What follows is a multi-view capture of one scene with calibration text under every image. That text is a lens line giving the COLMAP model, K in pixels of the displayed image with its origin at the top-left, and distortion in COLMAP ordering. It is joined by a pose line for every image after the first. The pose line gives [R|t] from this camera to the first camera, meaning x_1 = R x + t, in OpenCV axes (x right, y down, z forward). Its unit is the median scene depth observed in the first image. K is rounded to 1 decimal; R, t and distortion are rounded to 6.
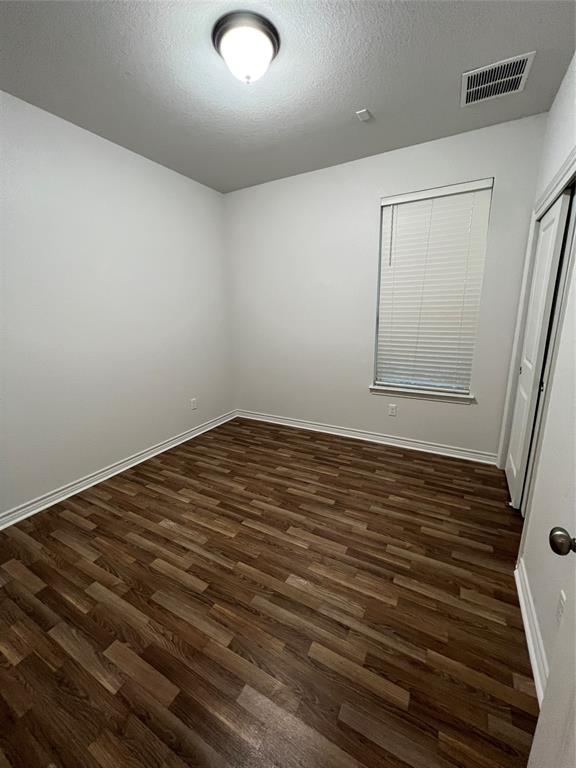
lens RADIAL K [[301.8, 0, 292.2], [0, 301.8, 377.4], [0, 0, 1]] dist [-0.002756, 0.000863]
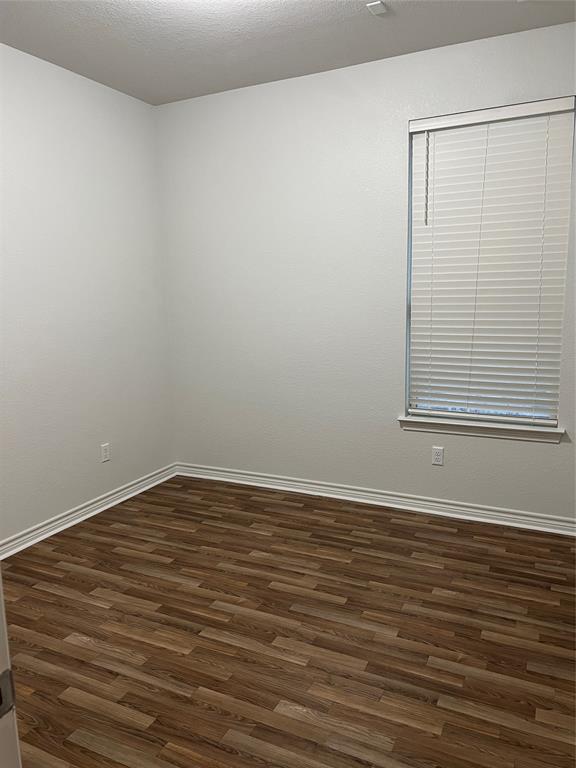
lens RADIAL K [[575.5, 0, 285.7], [0, 575.5, 379.8], [0, 0, 1]] dist [0.054181, -0.064501]
pose [[0.999024, -0.011962, 0.042515, -0.028361], [0.014573, 0.997992, -0.061639, 0.028327], [-0.041692, 0.062198, 0.997193, -0.204449]]
